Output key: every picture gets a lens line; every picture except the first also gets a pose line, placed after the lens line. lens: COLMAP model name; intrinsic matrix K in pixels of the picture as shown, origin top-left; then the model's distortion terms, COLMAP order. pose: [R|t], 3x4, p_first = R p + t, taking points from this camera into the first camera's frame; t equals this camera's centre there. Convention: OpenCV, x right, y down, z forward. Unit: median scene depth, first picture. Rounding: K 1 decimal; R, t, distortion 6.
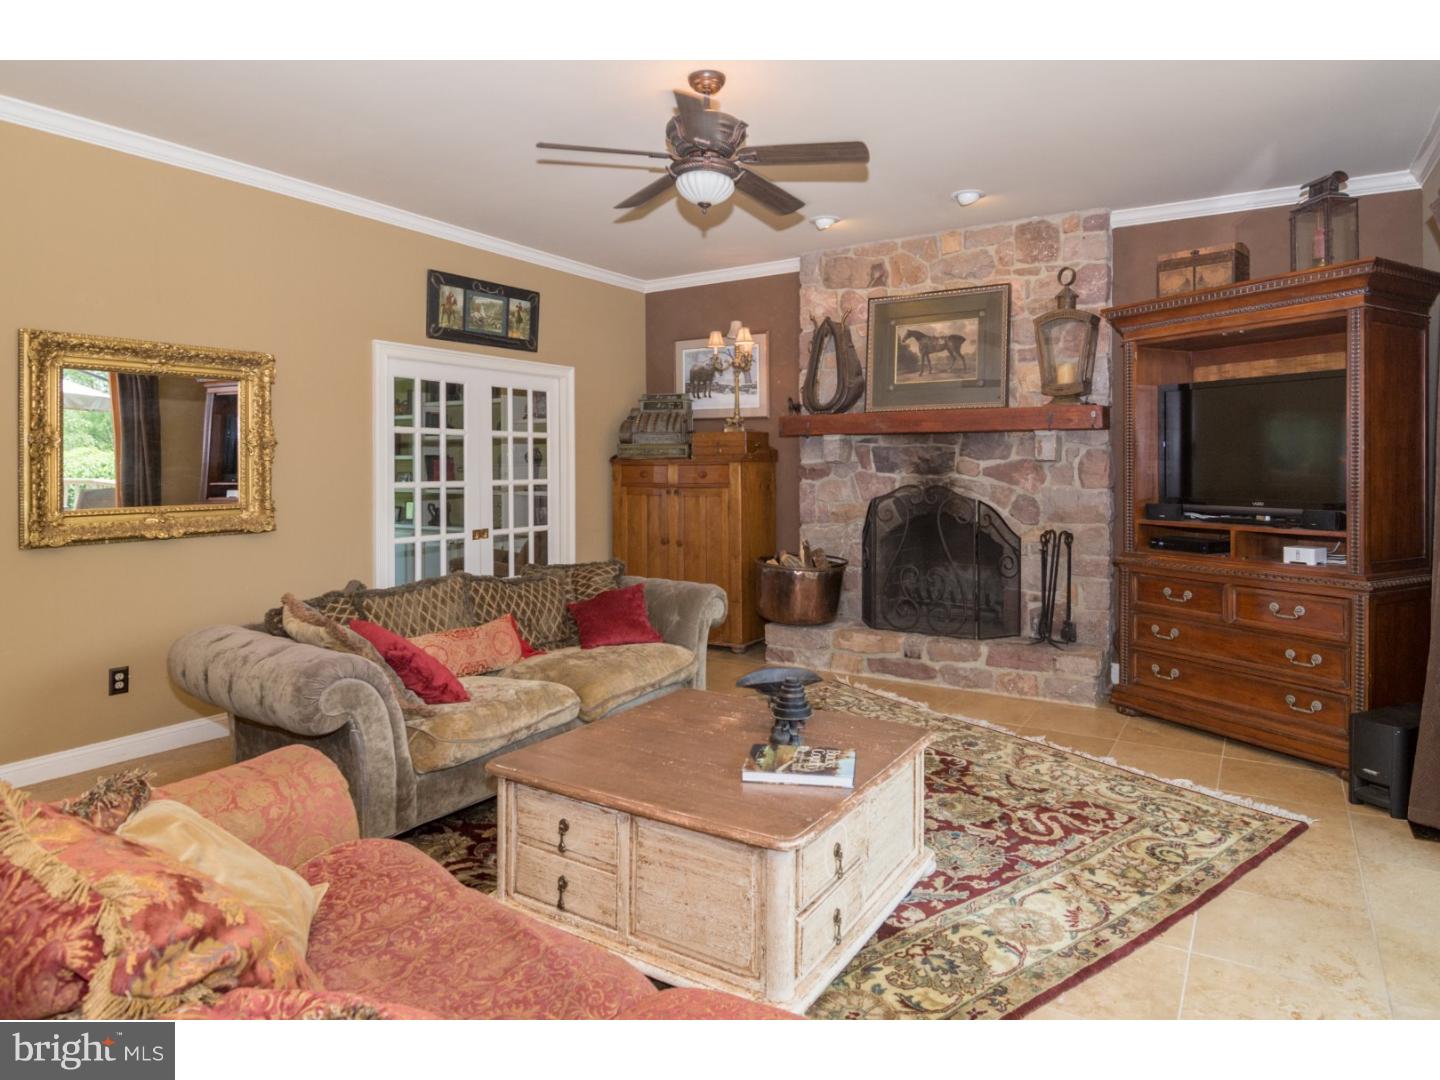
lens RADIAL K [[838.7, 0, 760.1], [0, 838.7, 462.4], [0, 0, 1]] dist [-0.004178, 0.000098]
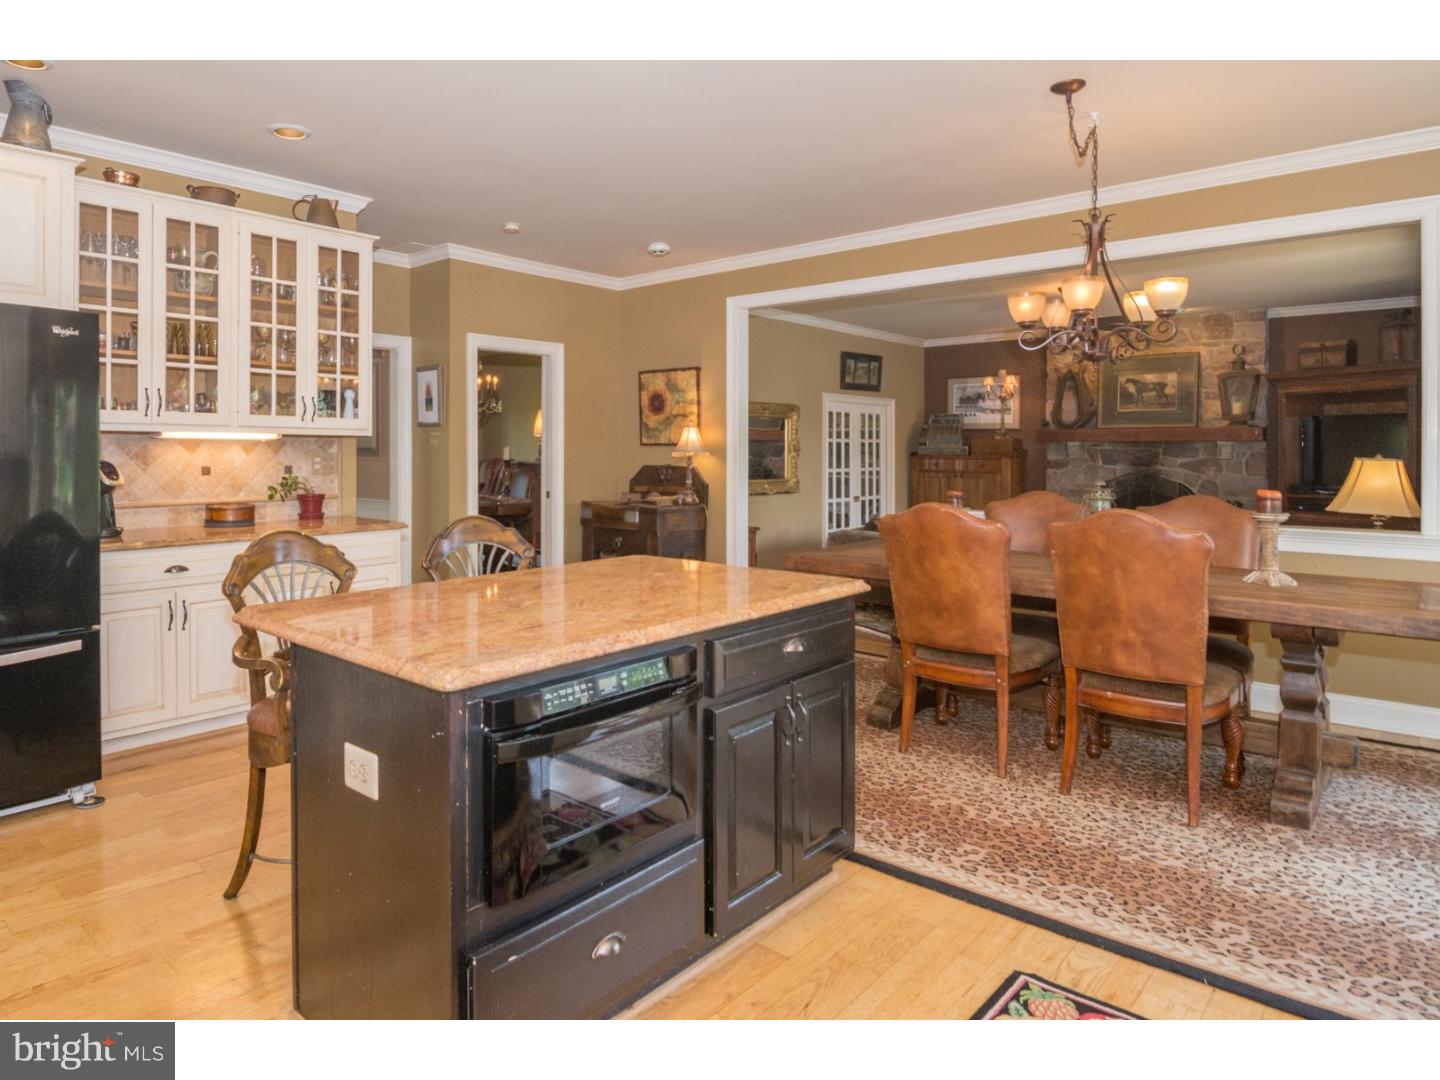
lens RADIAL K [[889.6, 0, 571.7], [0, 889.6, 458.6], [0, 0, 1]] dist [-0.049638, 0.009337]
pose [[0.966889, 0.005229, -0.255142, -0.457748], [-0.002231, 0.999925, 0.012041, -0.020214], [0.255186, -0.011073, 0.966829, -0.968226]]
